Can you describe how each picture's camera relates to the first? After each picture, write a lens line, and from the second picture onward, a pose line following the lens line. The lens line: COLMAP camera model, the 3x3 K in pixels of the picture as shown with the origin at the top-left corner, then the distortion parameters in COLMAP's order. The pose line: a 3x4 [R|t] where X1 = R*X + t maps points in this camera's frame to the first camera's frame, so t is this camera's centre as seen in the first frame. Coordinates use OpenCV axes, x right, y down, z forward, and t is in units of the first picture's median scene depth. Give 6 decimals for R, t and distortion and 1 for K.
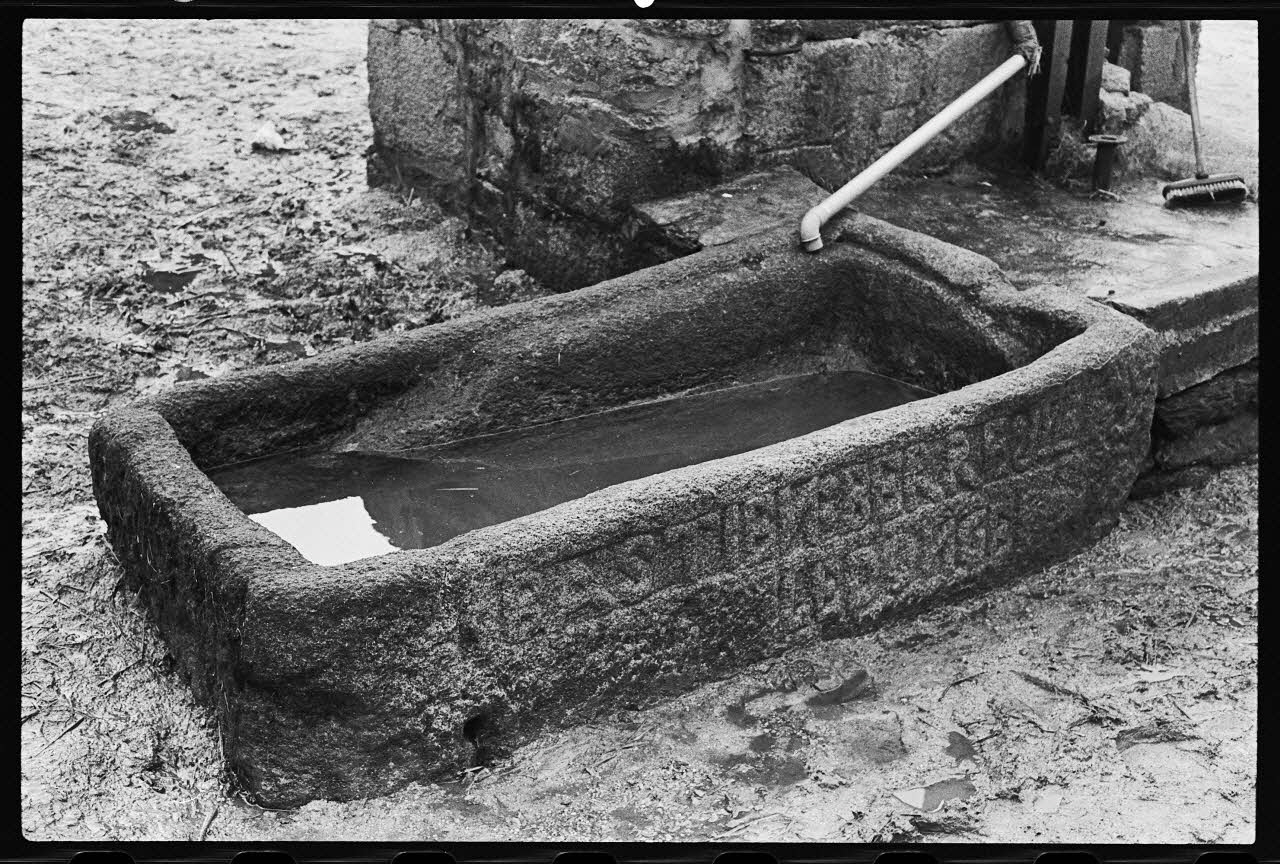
lens RADIAL K [[1769.0, 0, 642.8], [0, 1769.0, 426.7], [0, 0, 1]] dist [-0.054626, -0.042557]
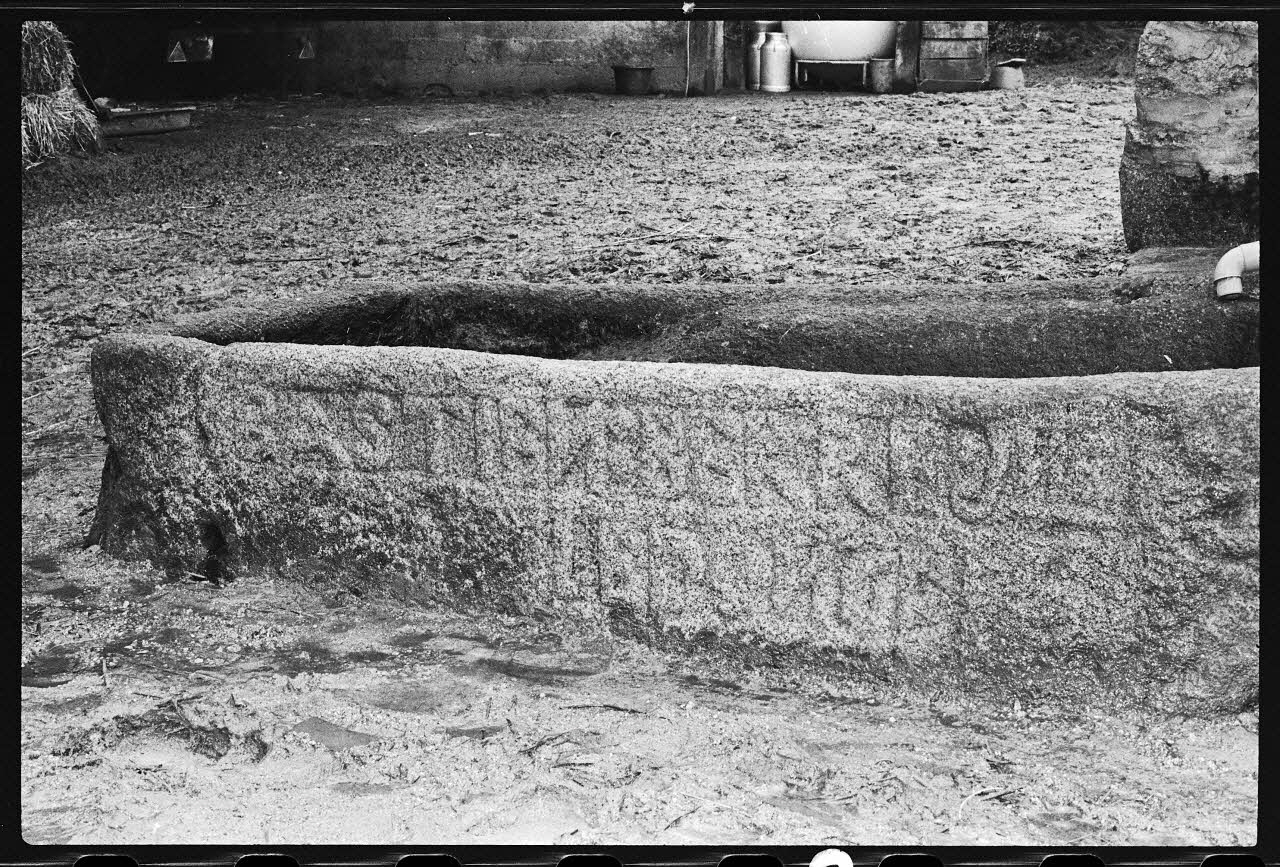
lens RADIAL K [[1769.0, 0, 642.8], [0, 1769.0, 428.2], [0, 0, 1]] dist [-0.054626, -0.042557]
pose [[0.470923, 0.146289, -0.869961, 0.817030], [-0.318969, 0.947672, -0.013306, 0.044994], [0.822490, 0.283757, 0.492942, 0.645619]]
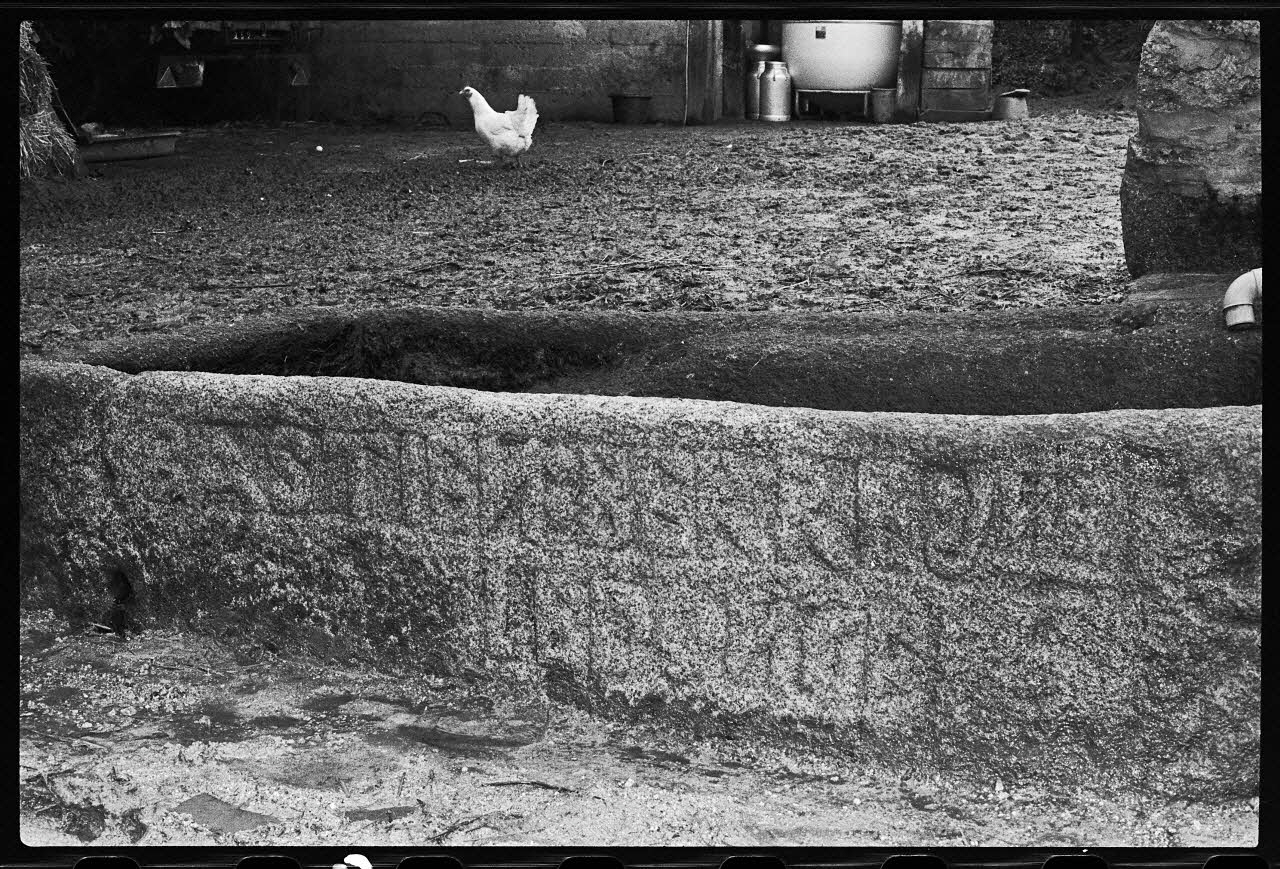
lens RADIAL K [[1780.6, 0, 633.1], [0, 1780.6, 450.0], [0, 0, 1]] dist [-0.057206, -0.071920]
pose [[0.464727, 0.143300, -0.873782, 0.758450], [-0.324457, 0.945739, -0.017463, 0.033096], [0.823867, 0.291620, 0.486005, 0.704384]]
